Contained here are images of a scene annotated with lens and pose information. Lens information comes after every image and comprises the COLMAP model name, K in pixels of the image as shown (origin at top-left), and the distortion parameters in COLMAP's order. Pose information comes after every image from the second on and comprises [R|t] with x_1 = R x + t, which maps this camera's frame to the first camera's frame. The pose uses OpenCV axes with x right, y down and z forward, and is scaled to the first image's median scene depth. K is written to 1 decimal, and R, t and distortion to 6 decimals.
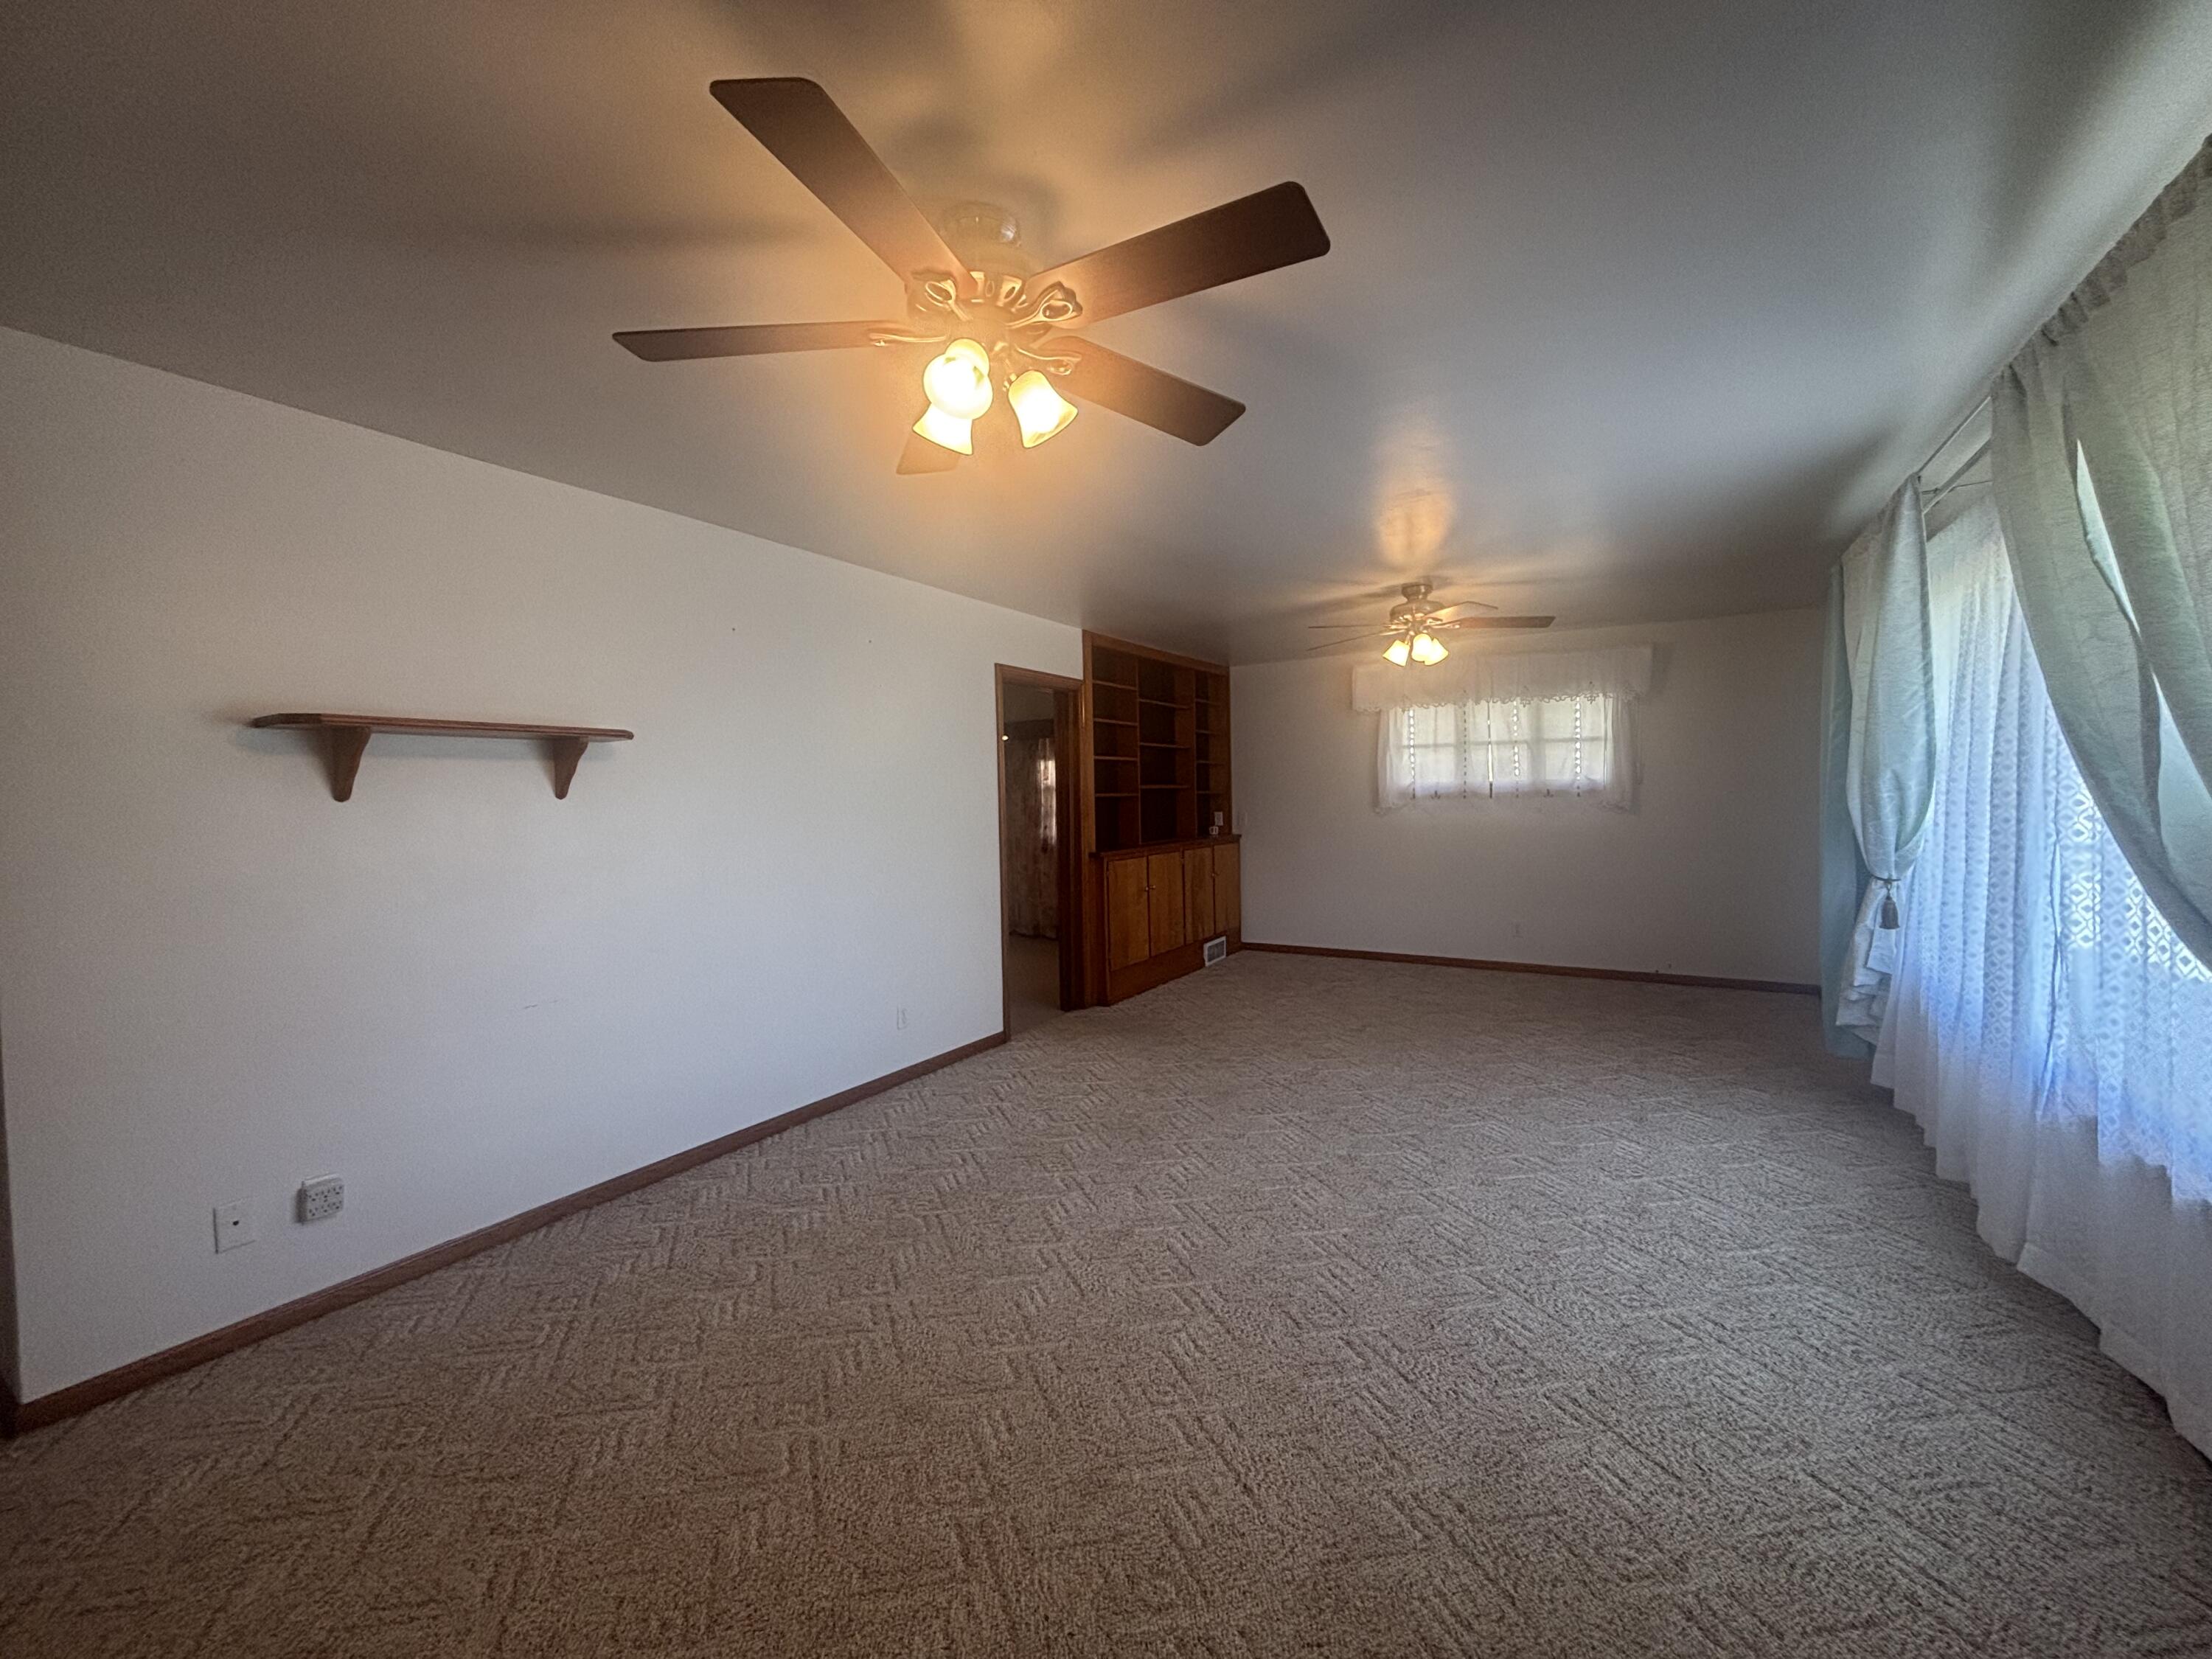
lens RADIAL K [[895.4, 0, 1104.7], [0, 895.4, 824.8], [0, 0, 1]] dist [0.000456, -0.000511]
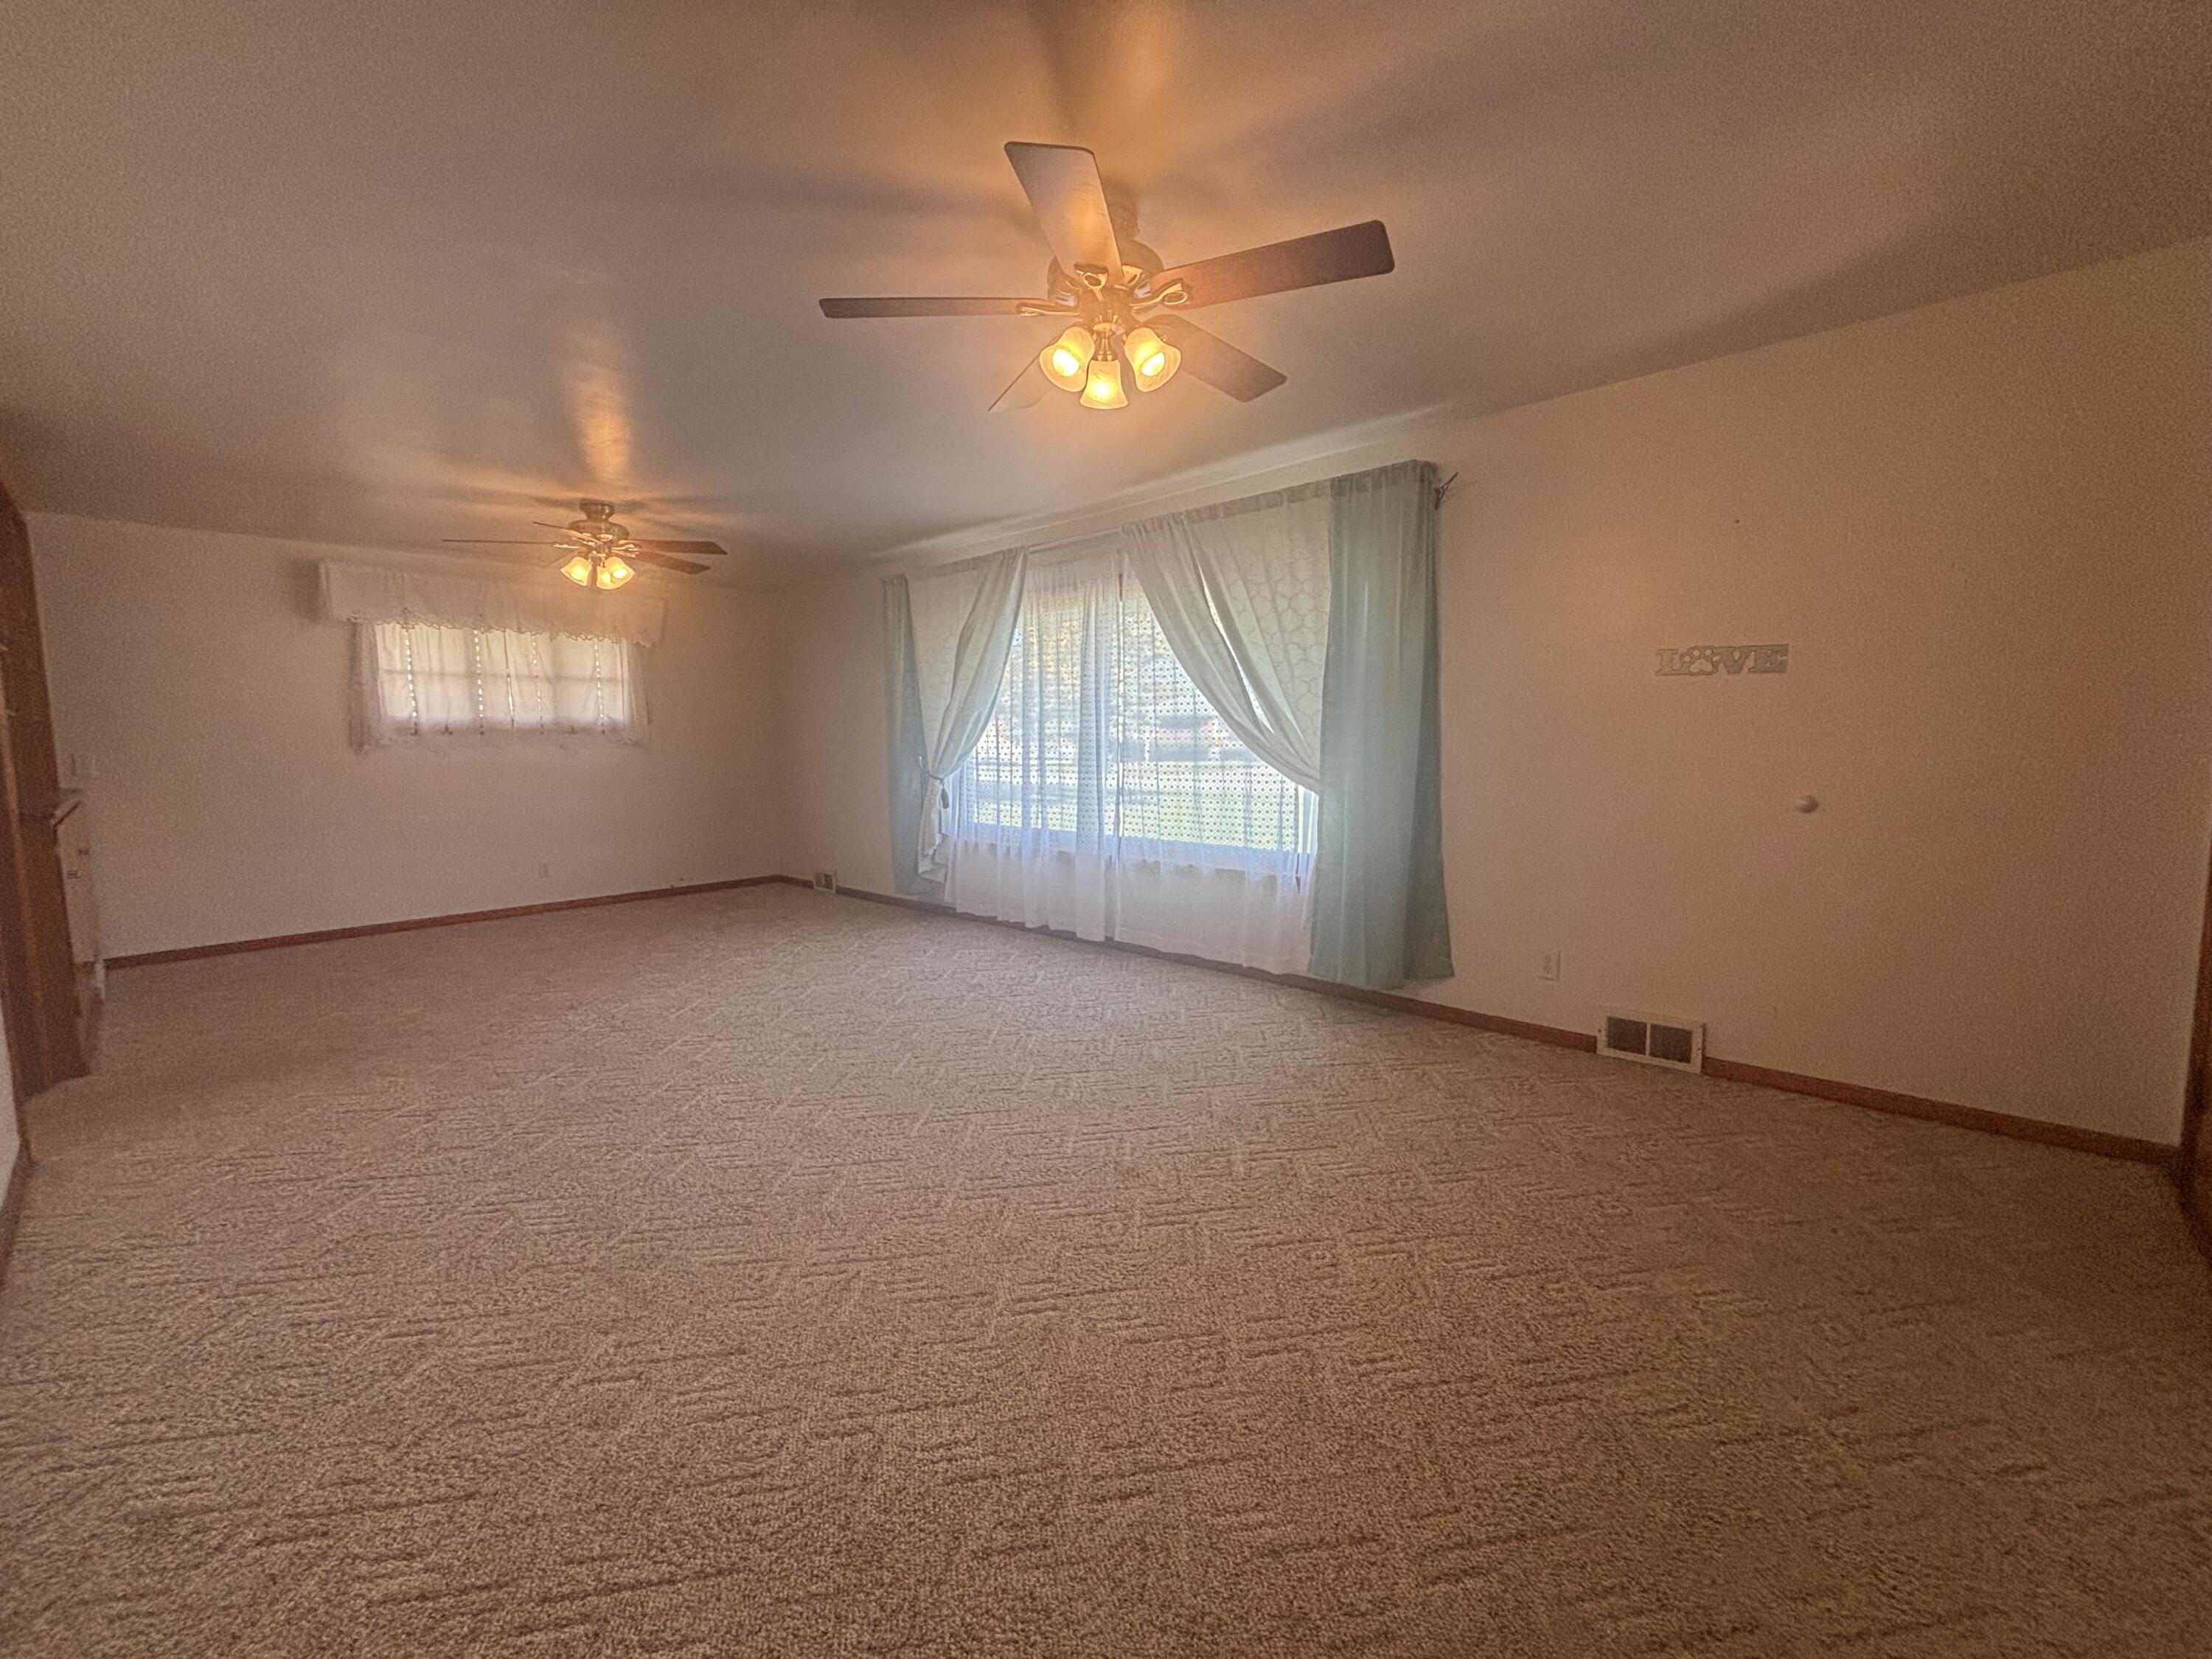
lens RADIAL K [[895.4, 0, 1103.3], [0, 895.4, 827.8], [0, 0, 1]] dist [0.000456, -0.000511]
pose [[0.208592, -0.082933, 0.974480, -0.515700], [0.038950, 0.996312, 0.076454, 0.028371], [-0.977227, 0.022008, 0.211053, 0.272544]]
